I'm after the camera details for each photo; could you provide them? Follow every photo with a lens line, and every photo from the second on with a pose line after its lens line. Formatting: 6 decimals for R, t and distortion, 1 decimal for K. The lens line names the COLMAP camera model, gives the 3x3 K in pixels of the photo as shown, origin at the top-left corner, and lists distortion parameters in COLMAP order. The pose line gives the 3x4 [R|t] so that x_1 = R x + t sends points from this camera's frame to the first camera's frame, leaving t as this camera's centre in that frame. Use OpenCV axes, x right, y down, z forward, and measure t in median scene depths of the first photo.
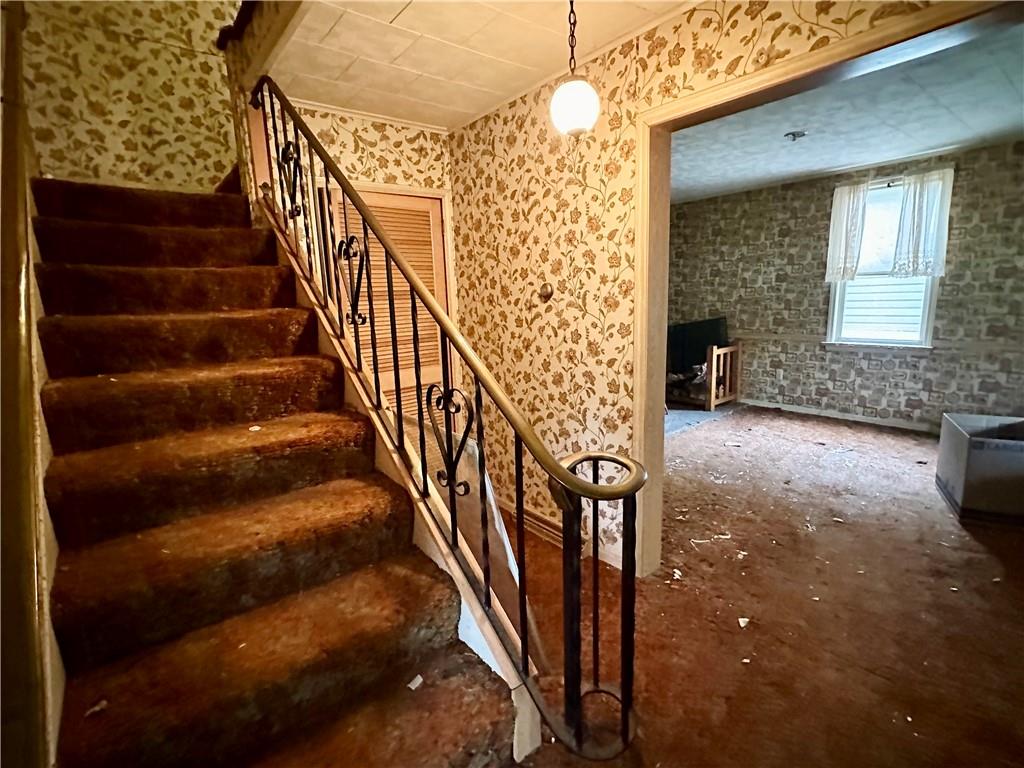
lens RADIAL K [[488.1, 0, 512.4], [0, 488.1, 384.2], [0, 0, 1]] dist [0.001922, -0.000157]
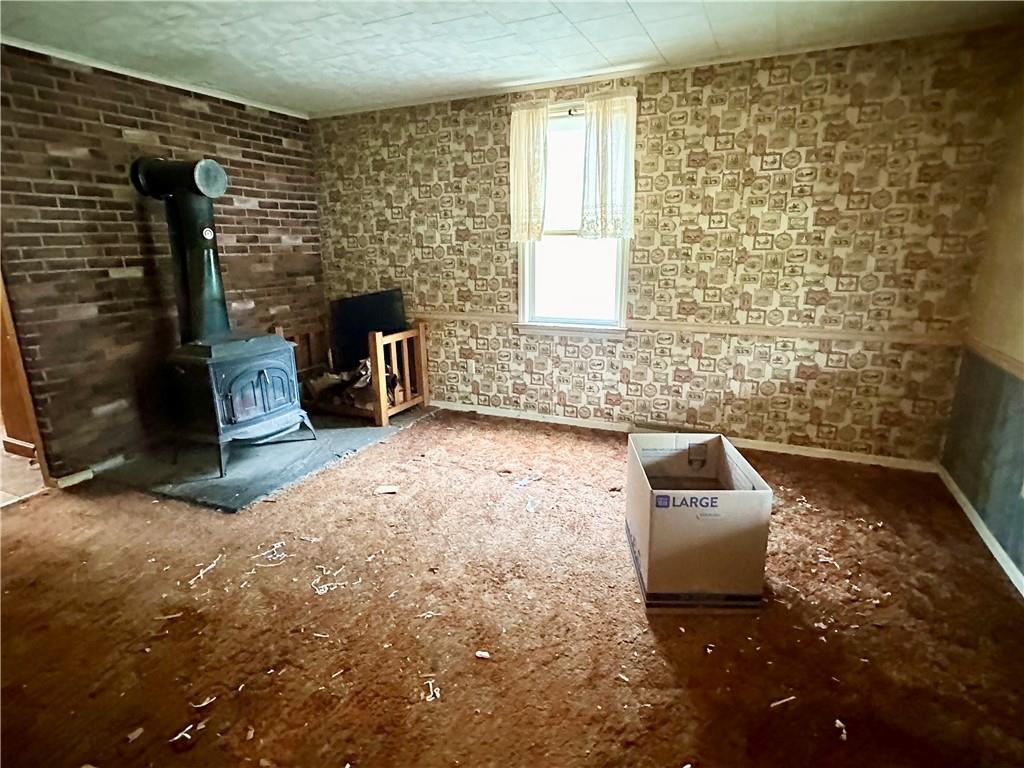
lens RADIAL K [[540.2, 0, 512.8], [0, 540.2, 383.5], [0, 0, 1]] dist [-0.001656, -0.000136]
pose [[0.898773, -0.081927, 0.430691, 0.272078], [0.058850, 0.996039, 0.066660, -0.050262], [-0.434446, -0.034566, 0.900034, 0.254323]]
